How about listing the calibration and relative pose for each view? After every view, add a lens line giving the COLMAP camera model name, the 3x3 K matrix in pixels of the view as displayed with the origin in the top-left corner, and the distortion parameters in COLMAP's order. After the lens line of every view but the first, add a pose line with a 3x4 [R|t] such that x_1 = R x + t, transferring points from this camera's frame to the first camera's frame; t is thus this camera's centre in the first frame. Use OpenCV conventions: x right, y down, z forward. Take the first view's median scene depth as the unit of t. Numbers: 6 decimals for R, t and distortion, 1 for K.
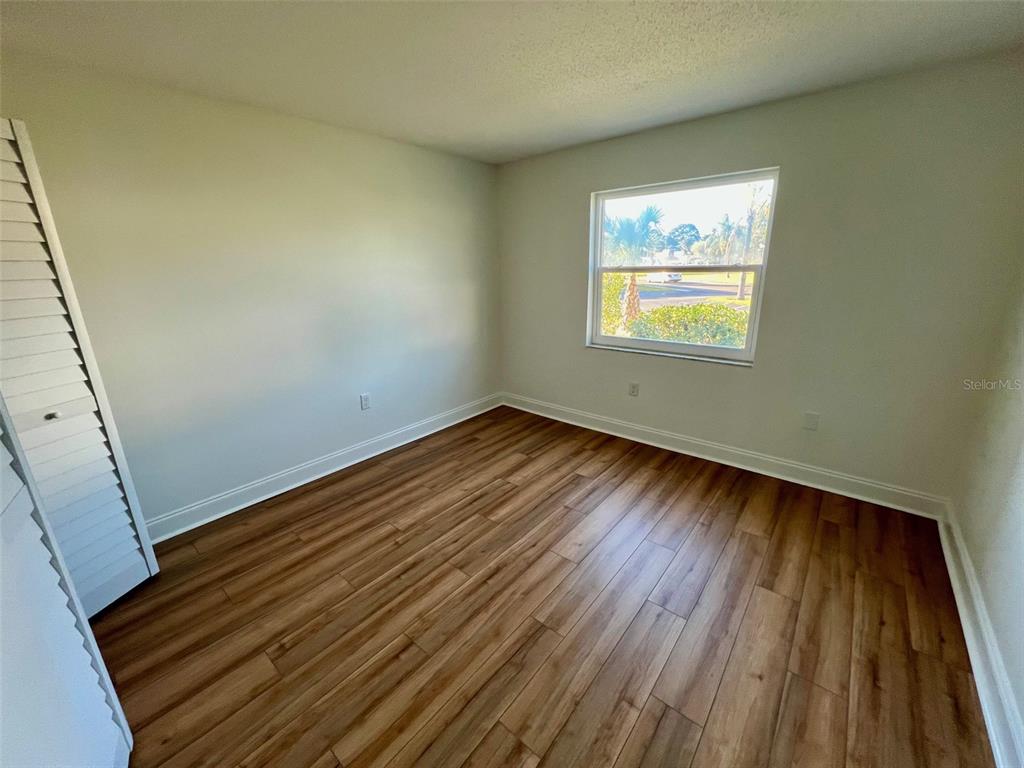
lens RADIAL K [[409.4, 0, 512.8], [0, 409.4, 382.2], [0, 0, 1]] dist [-0.003692, 0.000876]
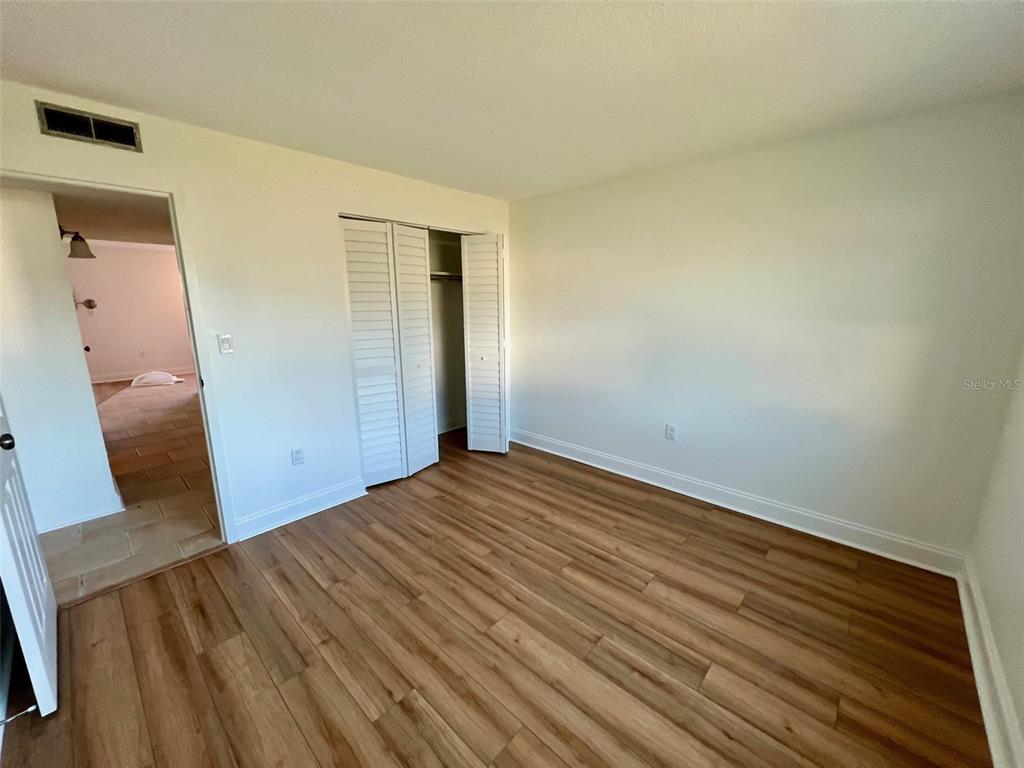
lens RADIAL K [[409.4, 0, 512.8], [0, 409.4, 382.2], [0, 0, 1]] dist [-0.003692, 0.000876]
pose [[-0.045515, 0.218980, -0.974667, 0.869200], [-0.270179, 0.936618, 0.223048, -0.267266], [0.961734, 0.273487, 0.016534, 0.869111]]
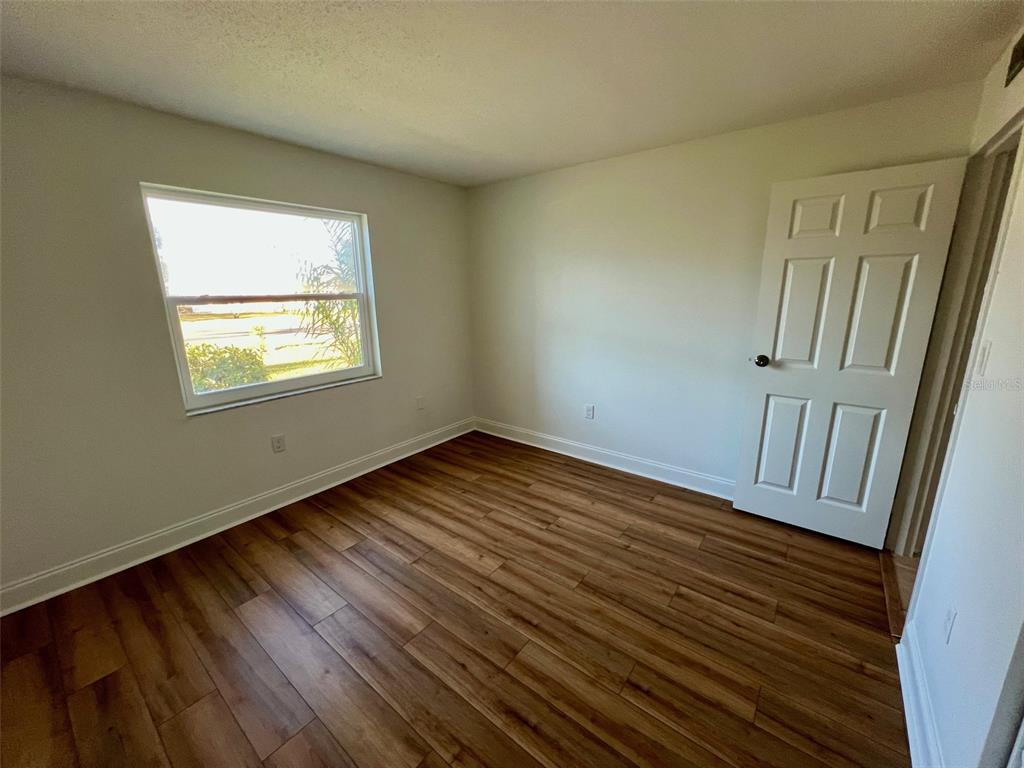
lens RADIAL K [[409.4, 0, 512.8], [0, 409.4, 382.2], [0, 0, 1]] dist [-0.003692, 0.000876]
pose [[-0.033266, -0.207043, 0.977766, -0.780640], [0.288713, 0.934609, 0.207727, -0.210127], [-0.956838, 0.289204, 0.028686, 0.794221]]
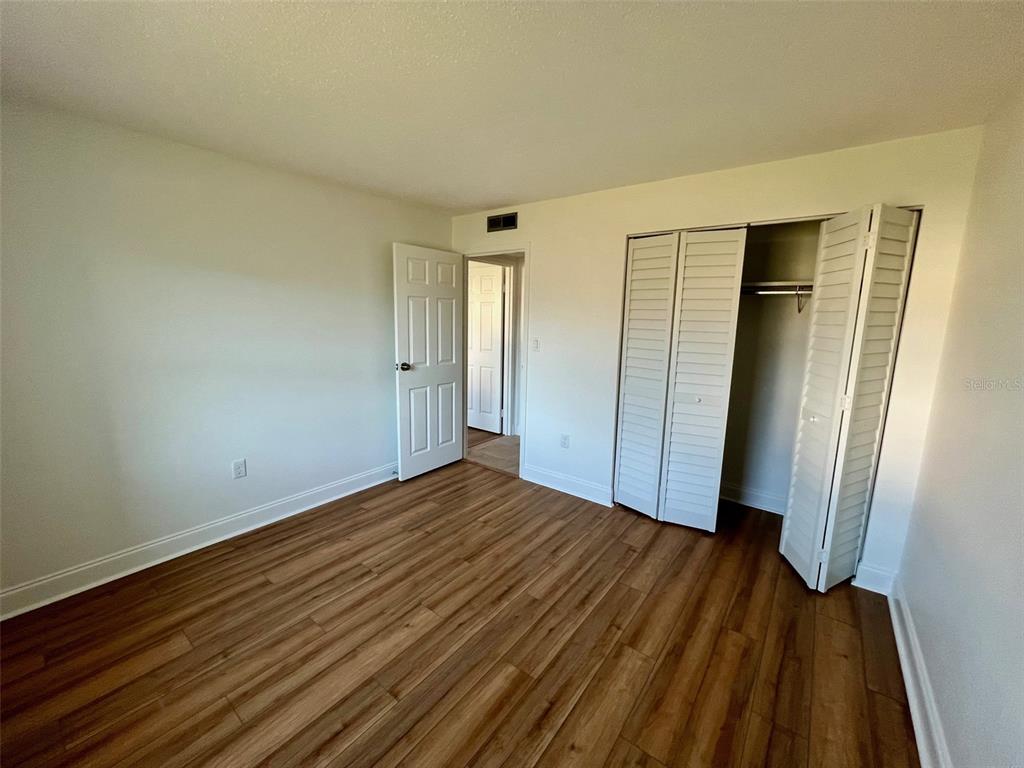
lens RADIAL K [[409.4, 0, 512.8], [0, 409.4, 382.2], [0, 0, 1]] dist [-0.003692, 0.000876]
pose [[-0.999025, 0.005327, -0.043834, -0.025836], [-0.014172, 0.901494, 0.432559, -0.471448], [0.041820, 0.432758, -0.900540, 1.628088]]
